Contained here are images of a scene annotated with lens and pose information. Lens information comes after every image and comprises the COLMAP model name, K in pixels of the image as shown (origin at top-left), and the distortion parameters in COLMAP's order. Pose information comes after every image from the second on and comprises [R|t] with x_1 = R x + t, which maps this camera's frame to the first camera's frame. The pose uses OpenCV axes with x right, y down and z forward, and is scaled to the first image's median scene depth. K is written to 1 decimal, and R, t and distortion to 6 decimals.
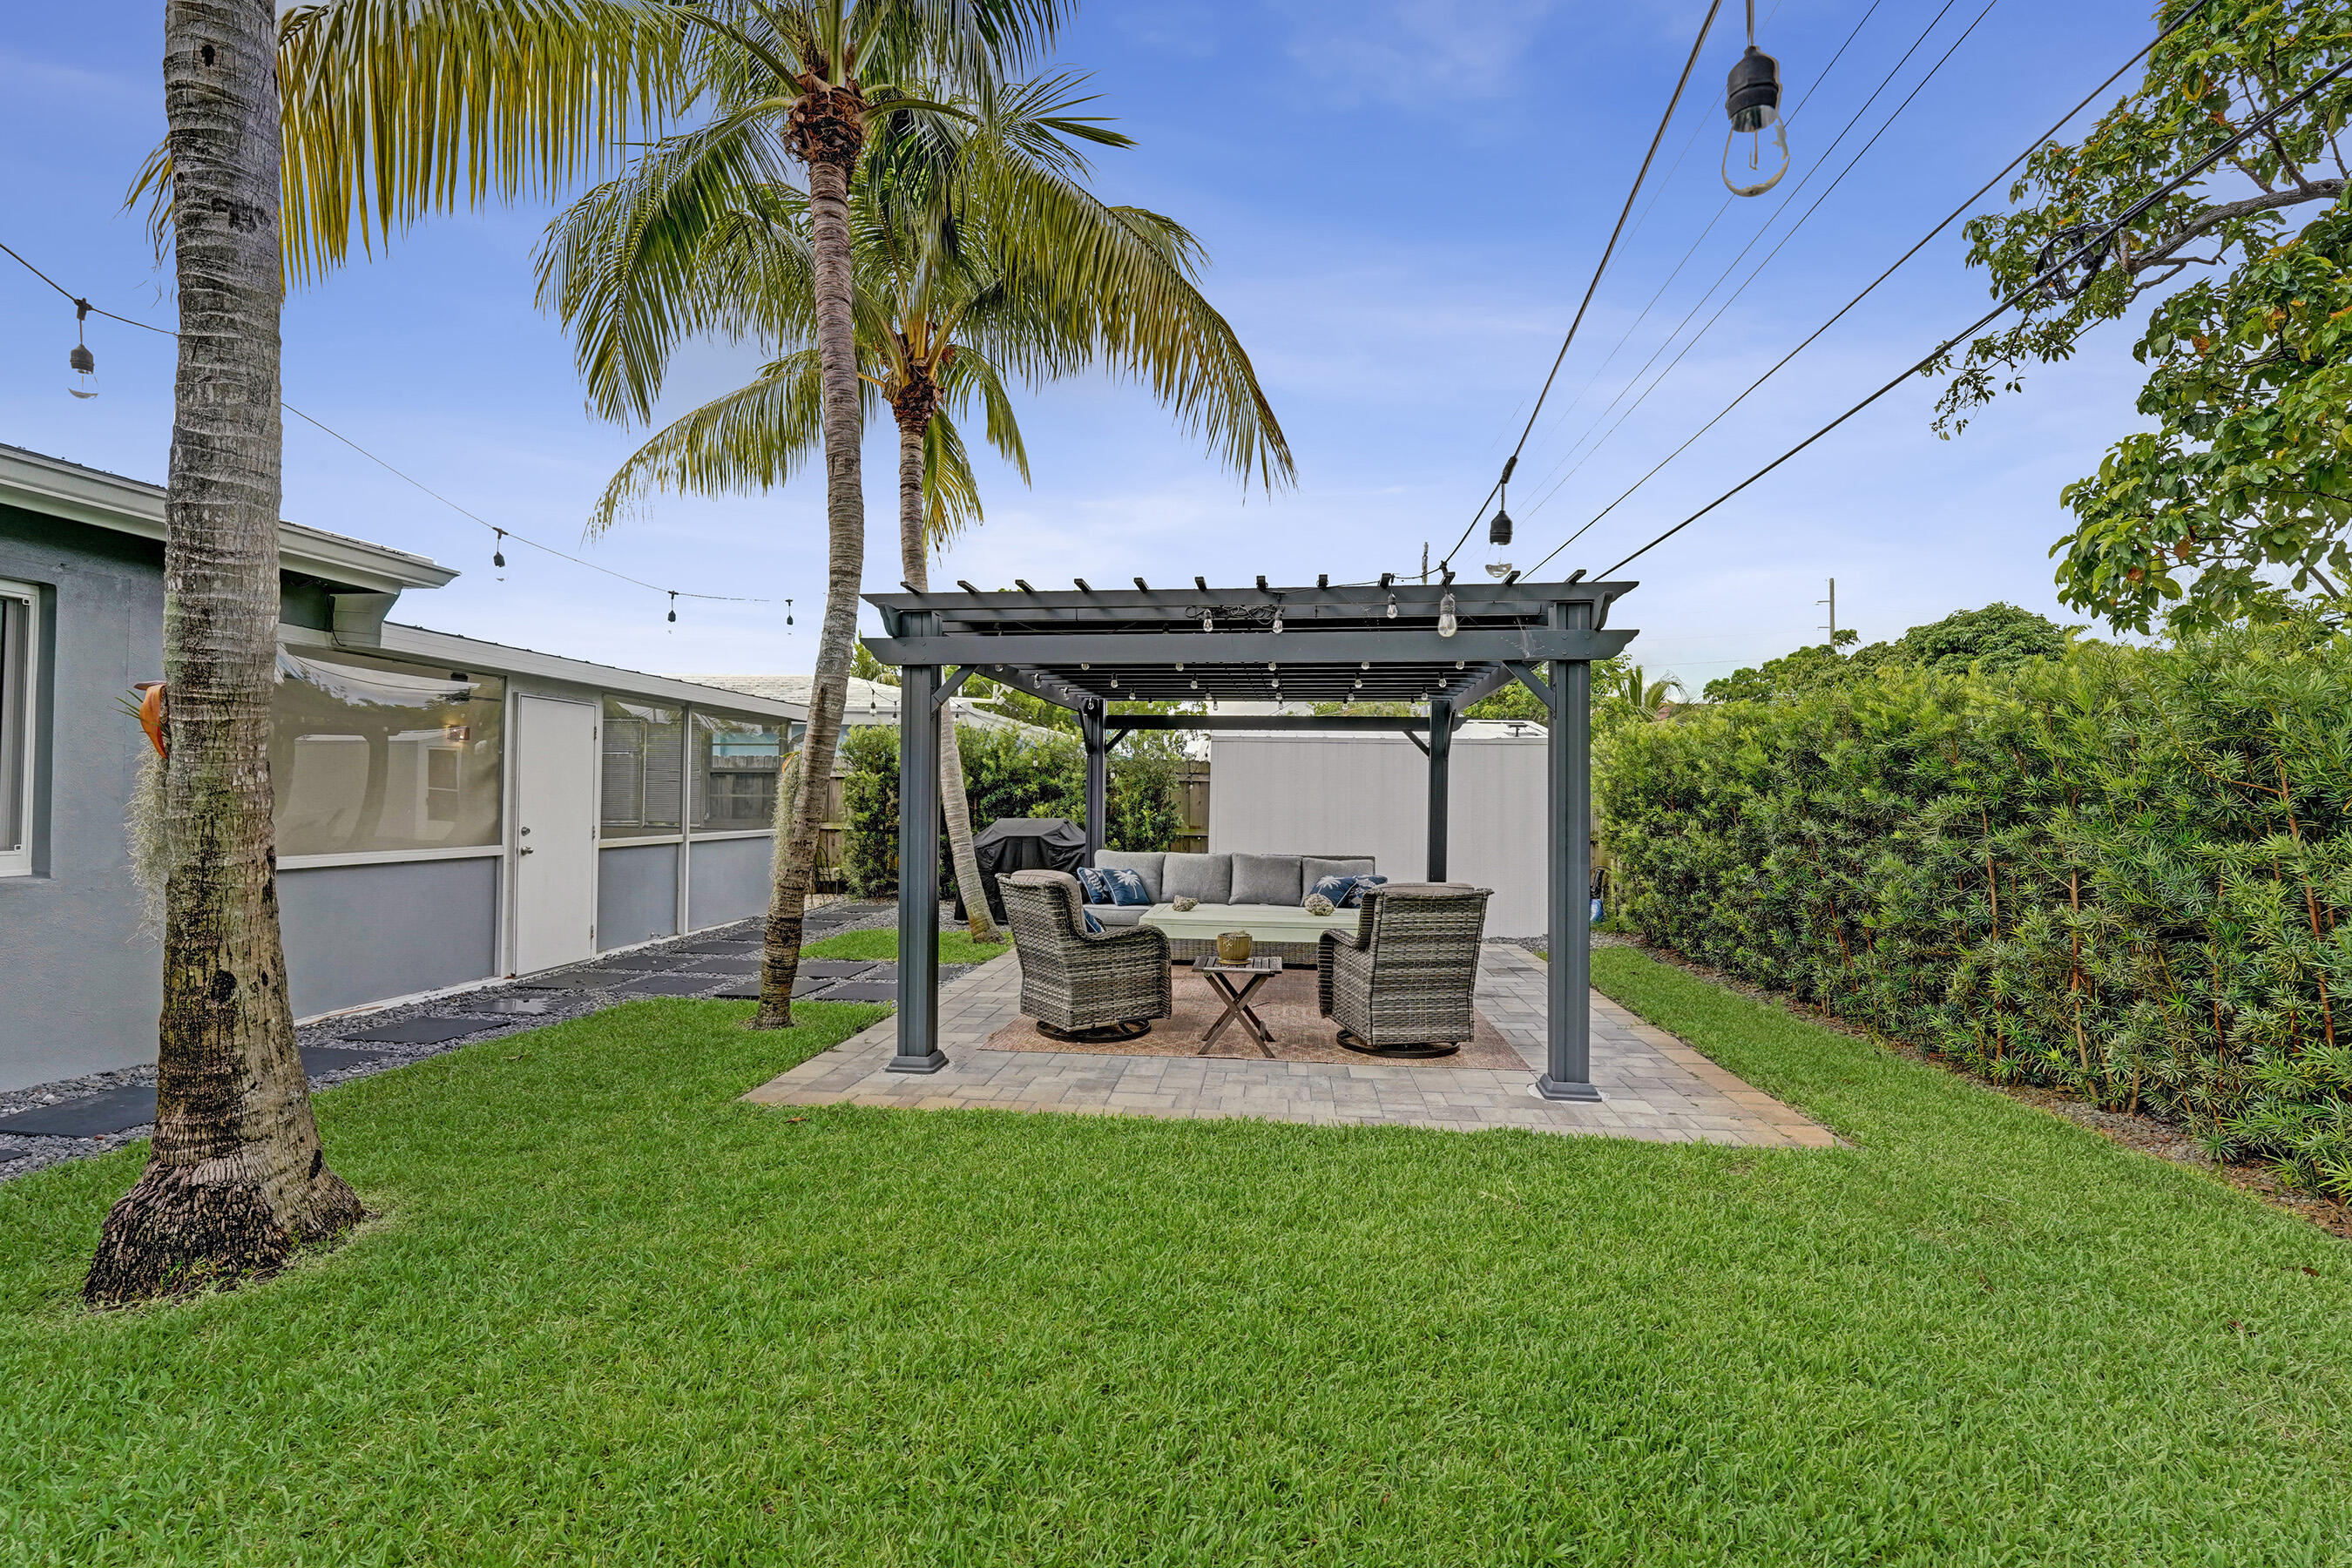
lens RADIAL K [[1004.8, 0, 1169.3], [0, 1004.8, 781.1], [0, 0, 1]] dist [-0.008644, 0.002454]
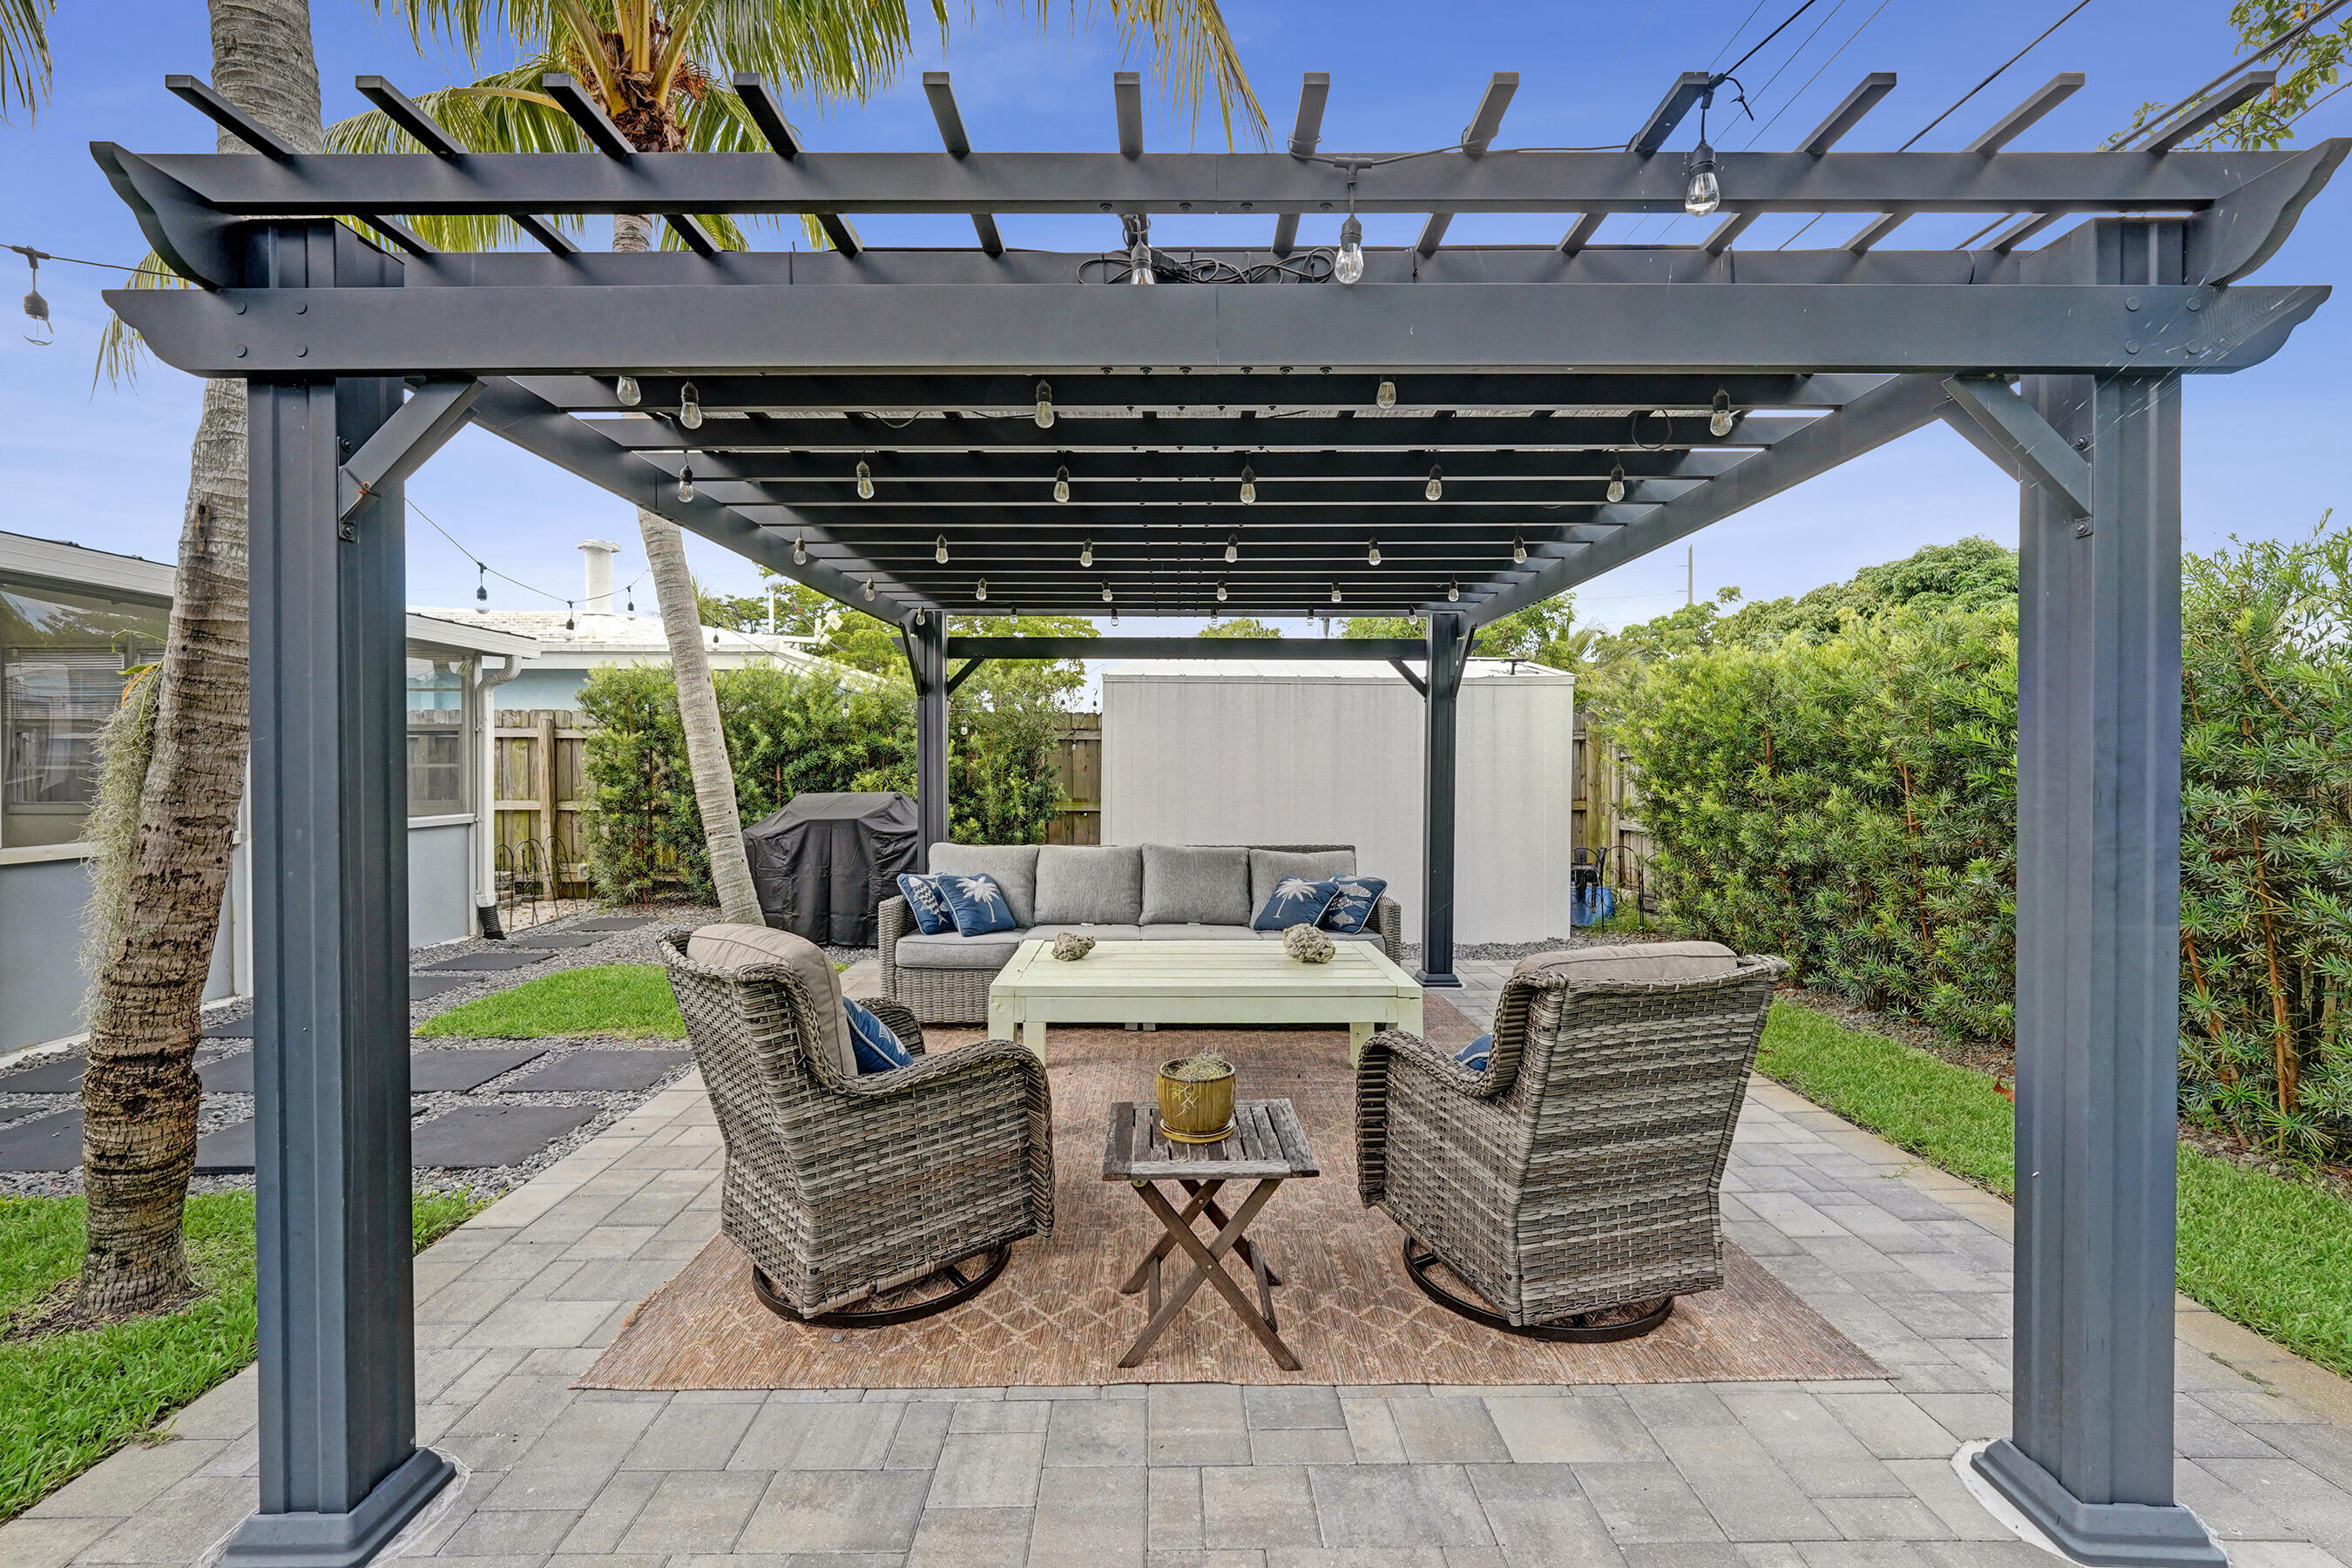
lens RADIAL K [[1004.8, 0, 1177.9], [0, 1004.8, 761.8], [0, 0, 1]] dist [-0.008644, 0.002454]
pose [[0.991443, -0.010139, 0.130144, 0.000490], [0.008043, 0.999829, 0.016625, 0.006462], [-0.130291, -0.015436, 0.991356, 0.341230]]
